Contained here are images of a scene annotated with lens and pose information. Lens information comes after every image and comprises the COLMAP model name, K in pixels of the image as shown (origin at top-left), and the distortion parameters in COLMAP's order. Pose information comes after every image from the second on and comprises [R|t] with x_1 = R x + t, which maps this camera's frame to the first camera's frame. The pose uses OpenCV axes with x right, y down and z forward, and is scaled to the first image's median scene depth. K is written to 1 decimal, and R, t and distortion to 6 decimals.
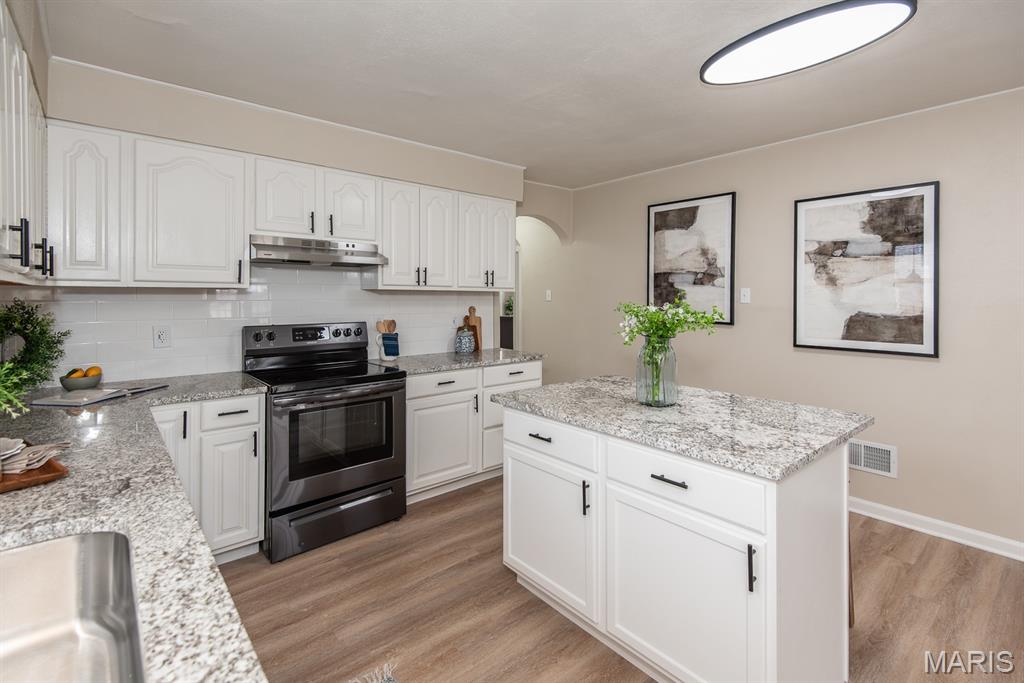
lens RADIAL K [[460.3, 0, 496.2], [0, 460.3, 309.9], [0, 0, 1]] dist [0.012561, -0.001067]
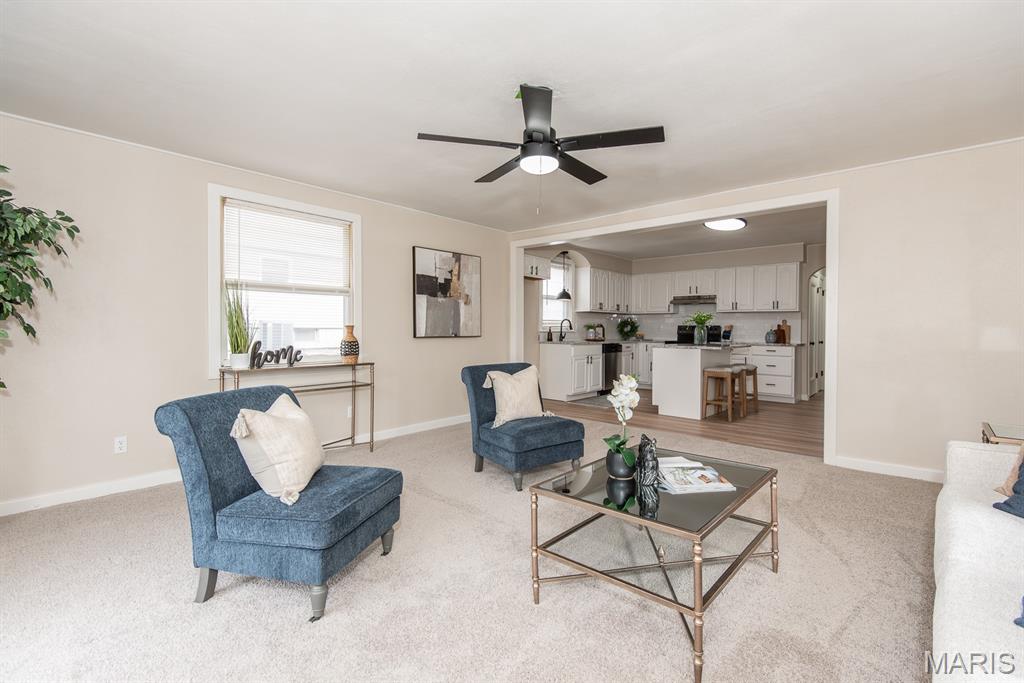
lens RADIAL K [[467.5, 0, 525.9], [0, 467.5, 337.1], [0, 0, 1]] dist [0.012431, -0.000257]
pose [[0.166611, 0.016103, -0.985891, 2.115410], [-0.034617, 0.999346, 0.010473, 0.102367], [0.985415, 0.032384, 0.167060, -0.469028]]
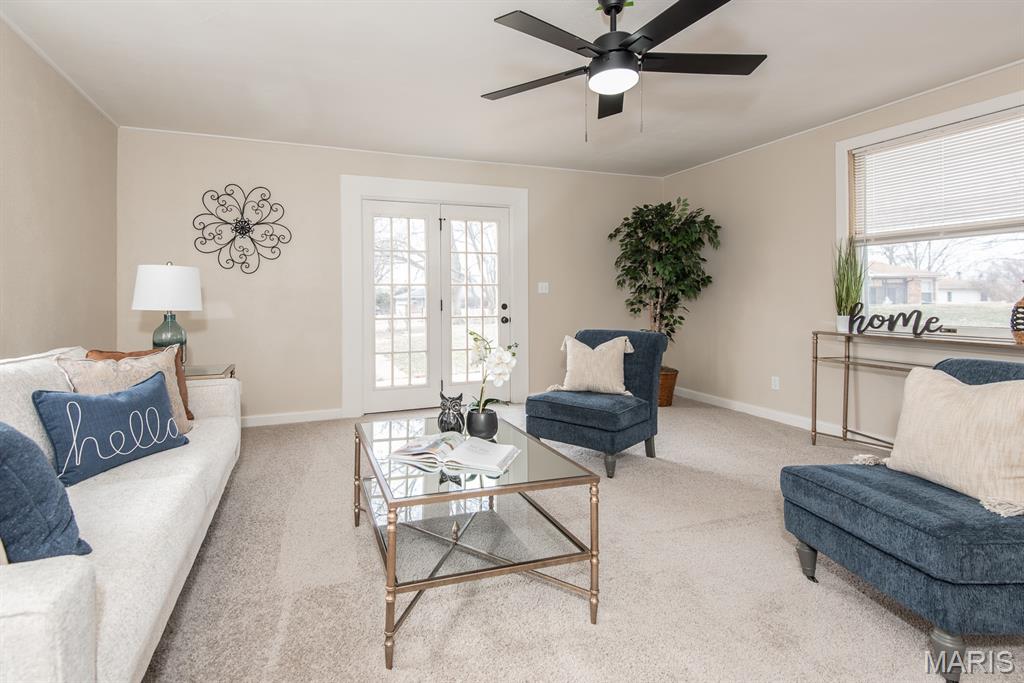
lens RADIAL K [[480.3, 0, 460.1], [0, 480.3, 289.1], [0, 0, 1]] dist [0.022861, -0.010190]
pose [[-0.933530, 0.008952, 0.358388, 1.271057], [0.015269, 0.999774, 0.014799, 0.088948], [-0.358174, 0.019288, -0.933456, 0.382392]]
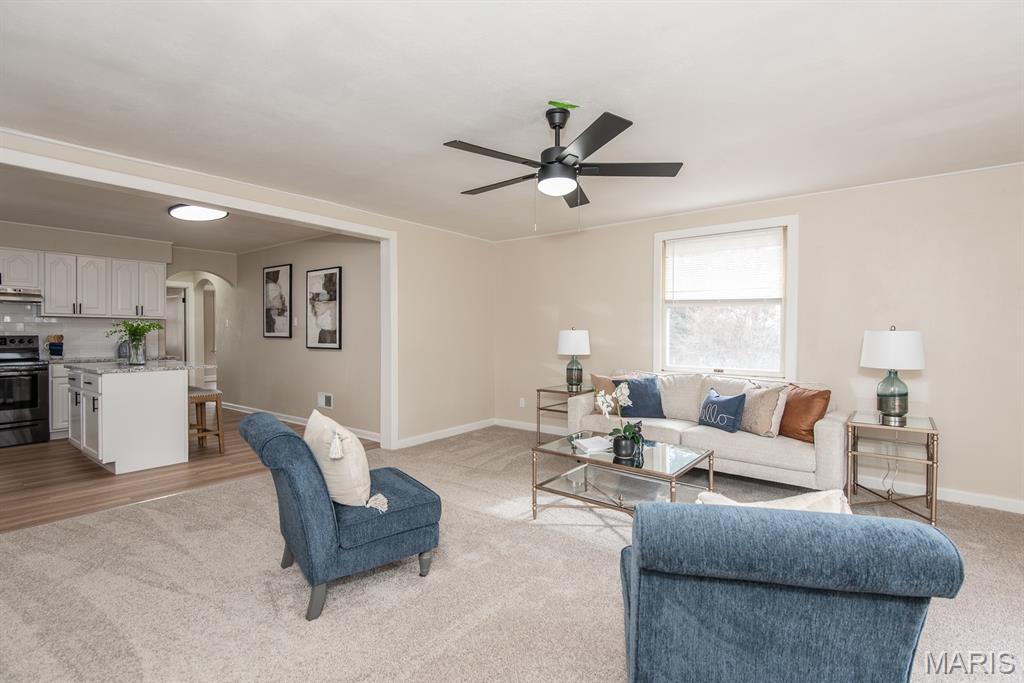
lens RADIAL K [[477.0, 0, 512.0], [0, 477.0, 341.5], [0, 0, 1]] dist [-0.002025, -0.000759]
pose [[0.974751, -0.003179, 0.223271, 1.042682], [0.006203, 0.999898, -0.012845, 0.083430], [-0.223208, 0.013906, 0.974672, -1.097926]]
